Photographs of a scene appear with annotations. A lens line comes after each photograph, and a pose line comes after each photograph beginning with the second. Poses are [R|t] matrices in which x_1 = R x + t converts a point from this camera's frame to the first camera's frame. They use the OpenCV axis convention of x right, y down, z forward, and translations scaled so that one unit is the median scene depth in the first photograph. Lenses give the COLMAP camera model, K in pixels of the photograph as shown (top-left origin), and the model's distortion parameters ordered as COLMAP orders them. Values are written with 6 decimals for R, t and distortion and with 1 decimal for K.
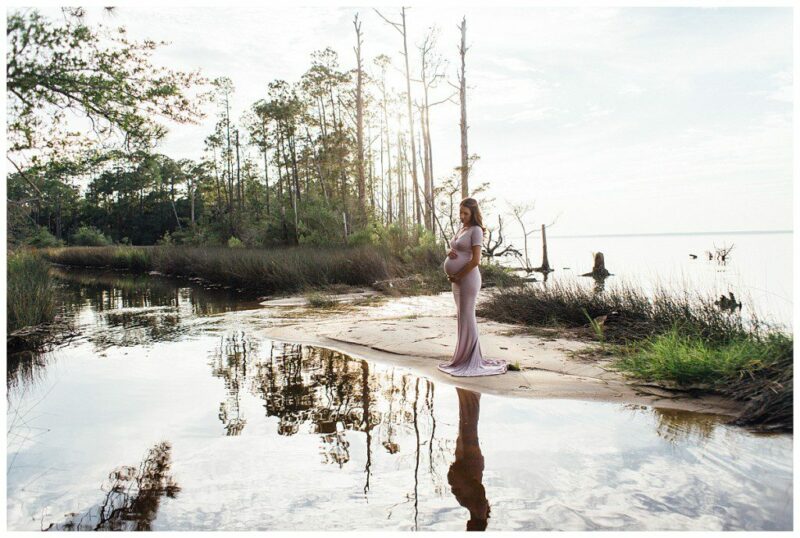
lens RADIAL K [[650.8, 0, 400.0], [0, 650.8, 269.0], [0, 0, 1]] dist [0.078918, -0.000358]
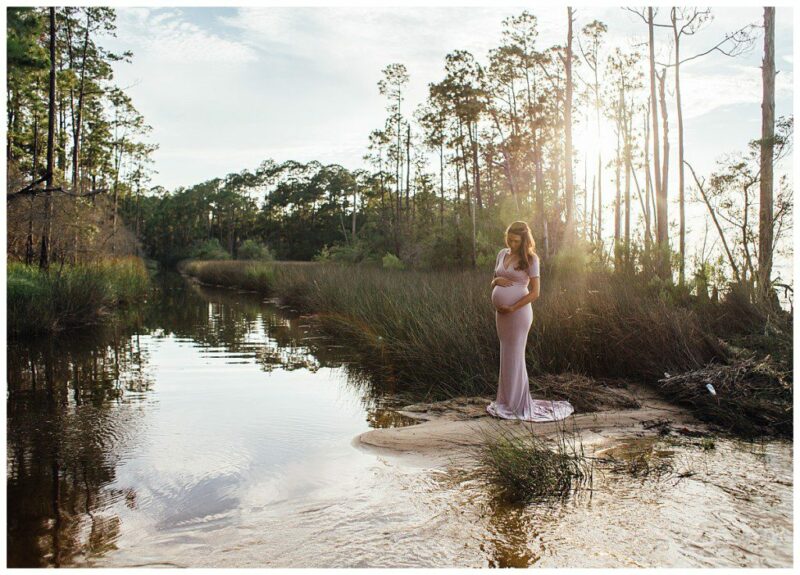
lens RADIAL K [[681.3, 0, 432.6], [0, 681.3, 284.1], [0, 0, 1]] dist [-0.089382, 0.149572]
pose [[0.975403, 0.037965, -0.217135, -0.025316], [-0.040209, 0.999174, -0.005920, -0.007763], [0.216731, 0.014505, 0.976124, 0.168879]]
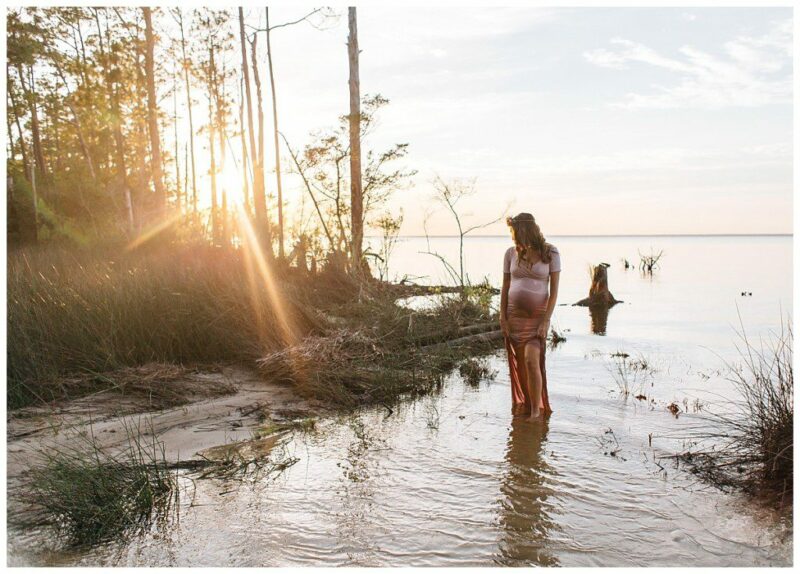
lens RADIAL K [[684.7, 0, 432.0], [0, 684.7, 285.6], [0, 0, 1]] dist [0.058873, 0.001216]
pose [[0.940339, -0.006420, 0.340178, -0.023023], [-0.001533, 0.999732, 0.023107, -0.008139], [-0.340235, -0.022250, 0.940077, 0.177174]]
